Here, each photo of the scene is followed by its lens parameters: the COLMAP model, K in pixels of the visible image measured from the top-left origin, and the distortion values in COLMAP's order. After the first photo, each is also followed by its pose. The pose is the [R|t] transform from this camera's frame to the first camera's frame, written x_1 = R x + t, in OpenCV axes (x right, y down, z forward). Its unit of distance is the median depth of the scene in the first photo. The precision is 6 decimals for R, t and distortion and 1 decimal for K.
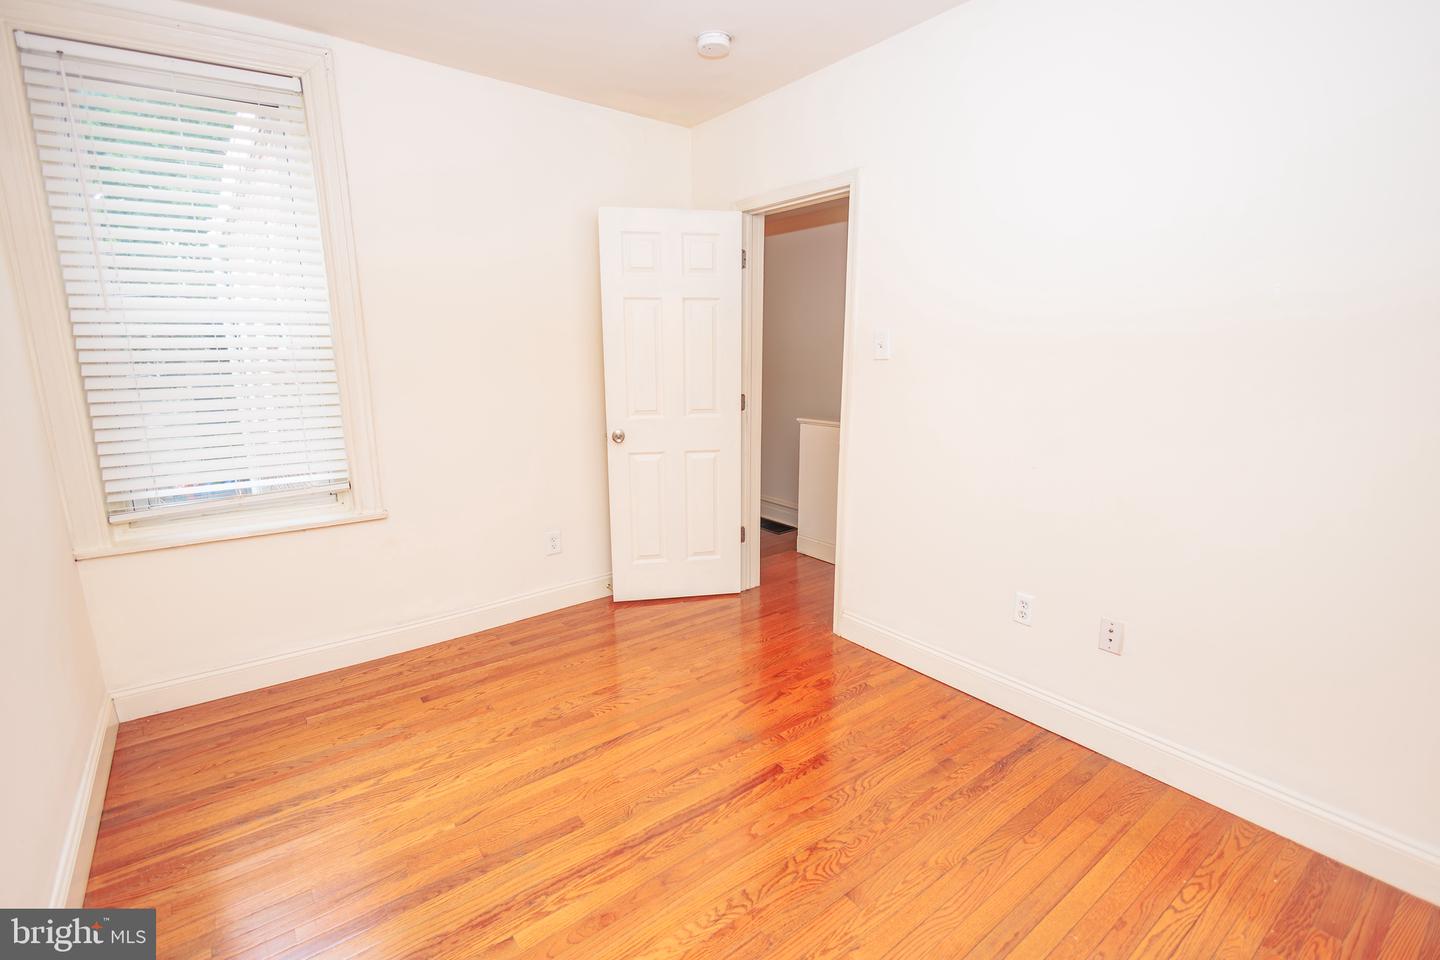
lens RADIAL K [[664.2, 0, 720.0], [0, 664.2, 480.0], [0, 0, 1]] dist [0.015945, -0.006705]
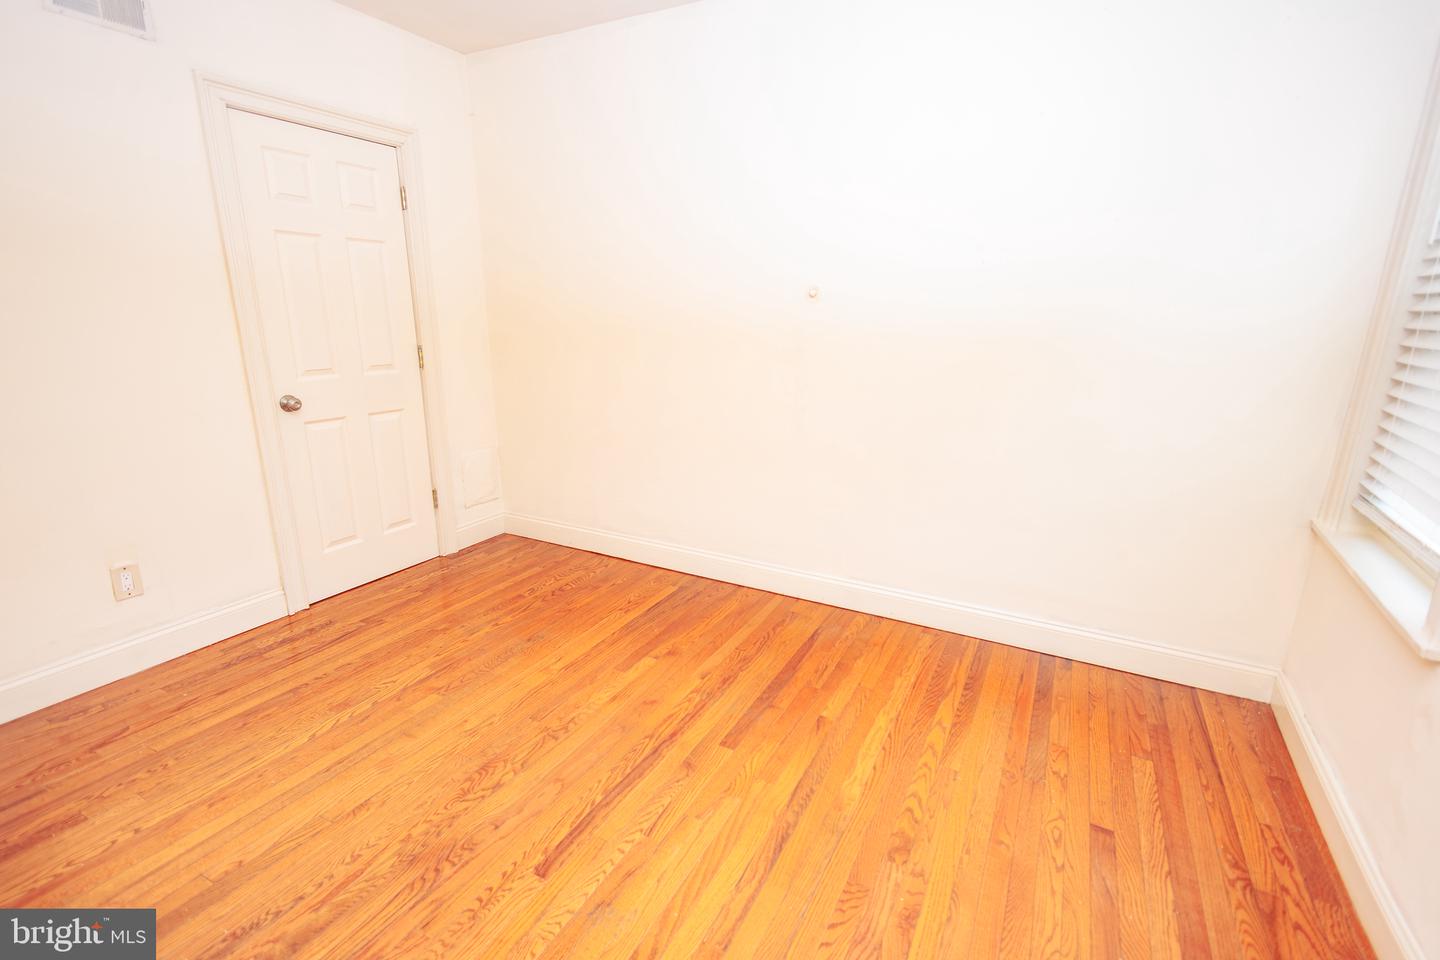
lens RADIAL K [[664.2, 0, 720.0], [0, 664.2, 480.0], [0, 0, 1]] dist [0.015945, -0.006705]
pose [[-0.911079, 0.101678, -0.399495, 0.172350], [-0.083191, 0.903815, 0.419760, -0.302585], [0.403750, 0.415669, -0.814988, 1.624673]]
